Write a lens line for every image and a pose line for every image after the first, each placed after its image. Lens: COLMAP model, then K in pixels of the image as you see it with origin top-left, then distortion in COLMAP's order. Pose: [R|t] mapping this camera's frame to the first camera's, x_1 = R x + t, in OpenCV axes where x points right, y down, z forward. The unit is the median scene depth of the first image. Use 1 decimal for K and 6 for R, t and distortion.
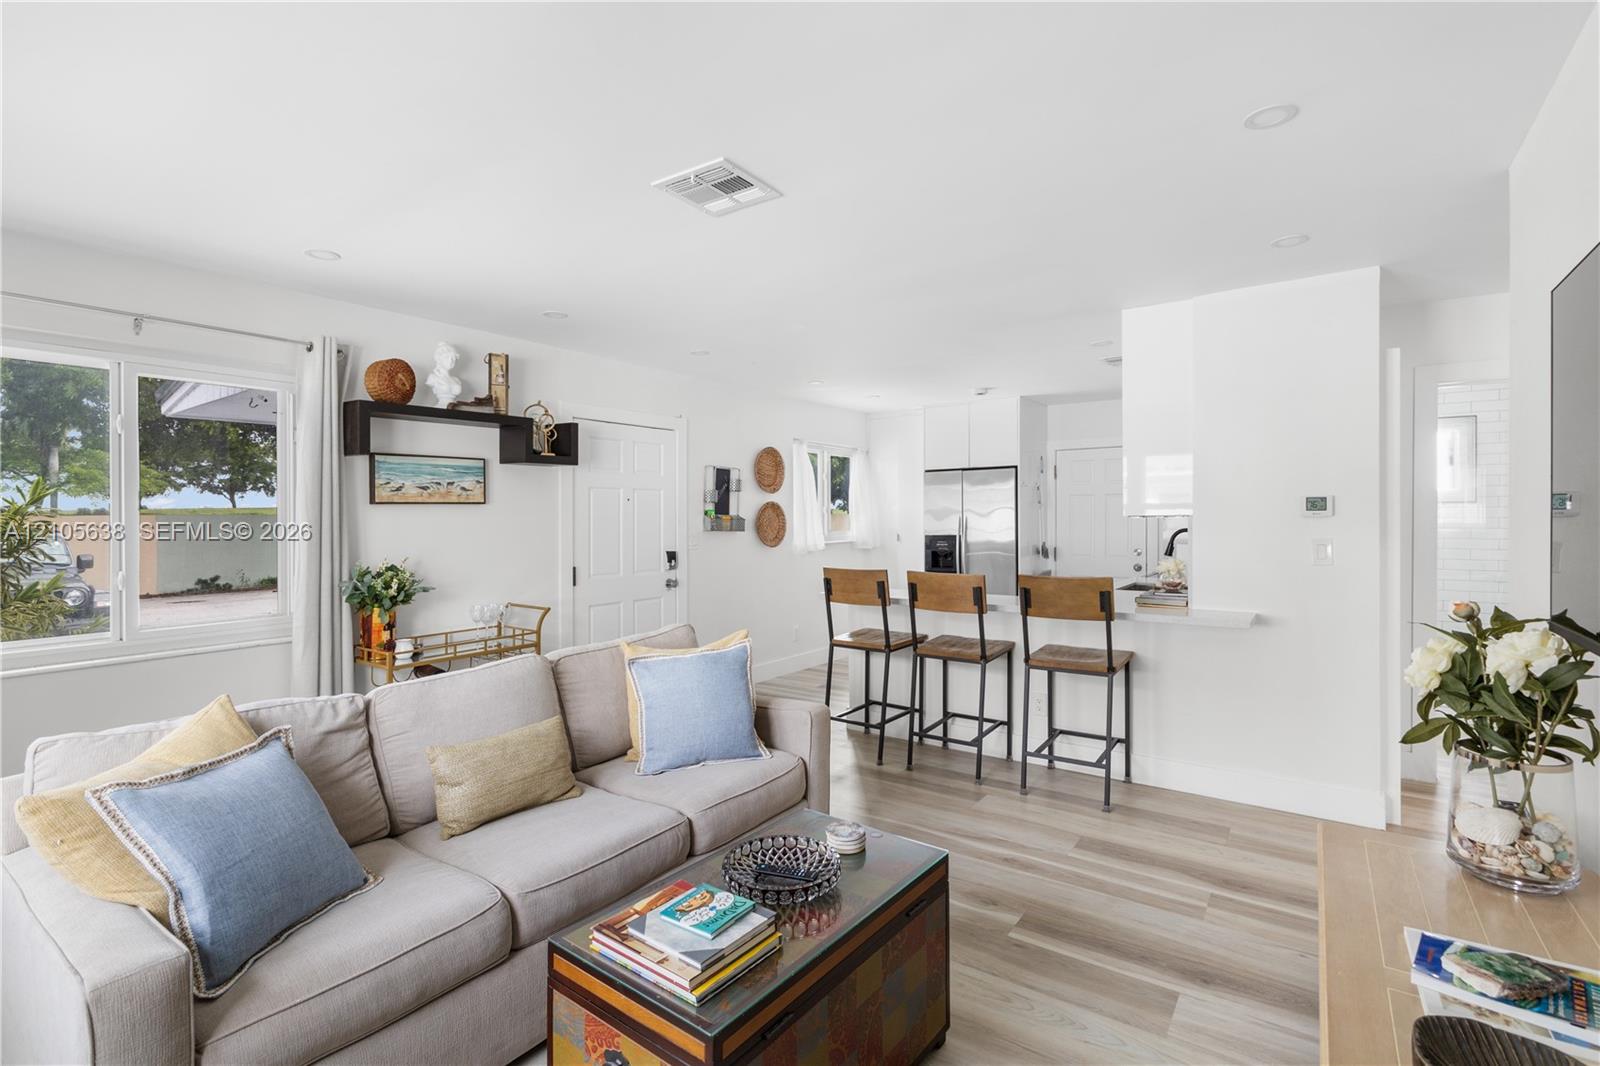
lens RADIAL K [[735.6, 0, 800.0], [0, 735.6, 524.6], [0, 0, 1]] dist [0.000587, 0.000108]
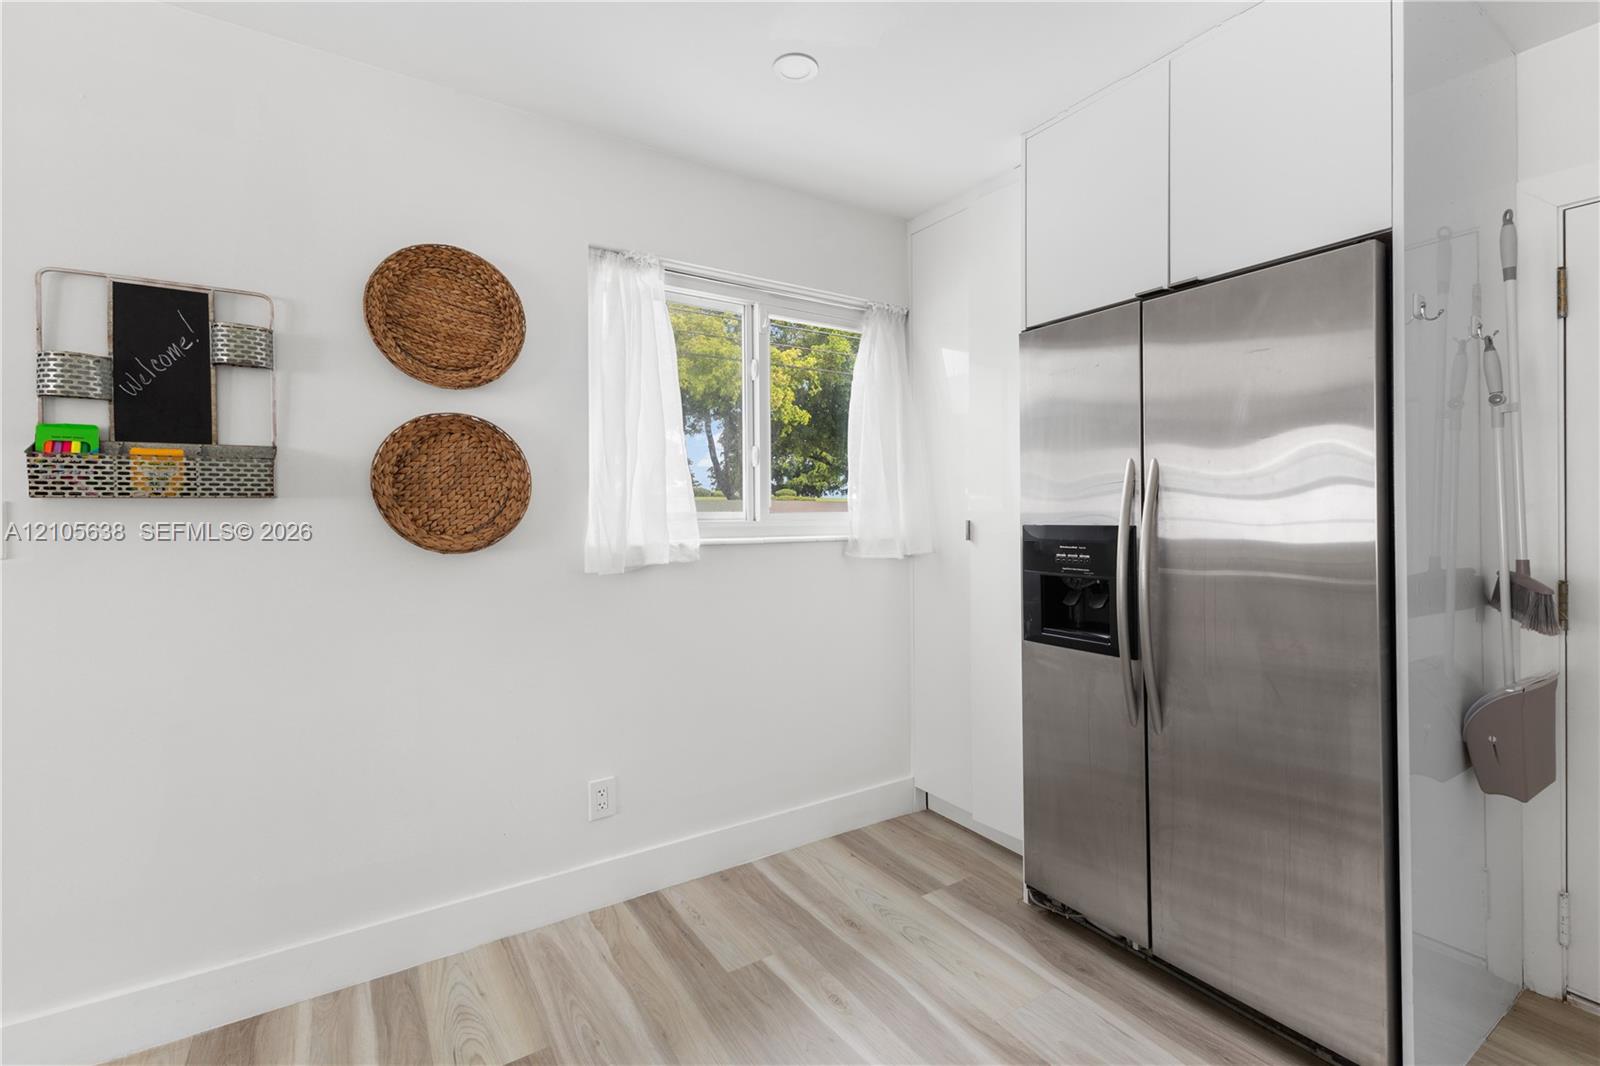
lens RADIAL K [[688.5, 0, 791.8], [0, 688.5, 507.3], [0, 0, 1]] dist [0.013625, 0.000196]
pose [[0.933594, 0.003591, -0.358315, 0.217295], [-0.007512, 0.999926, -0.009551, 0.012196], [0.358254, 0.011608, 0.933552, 0.800245]]
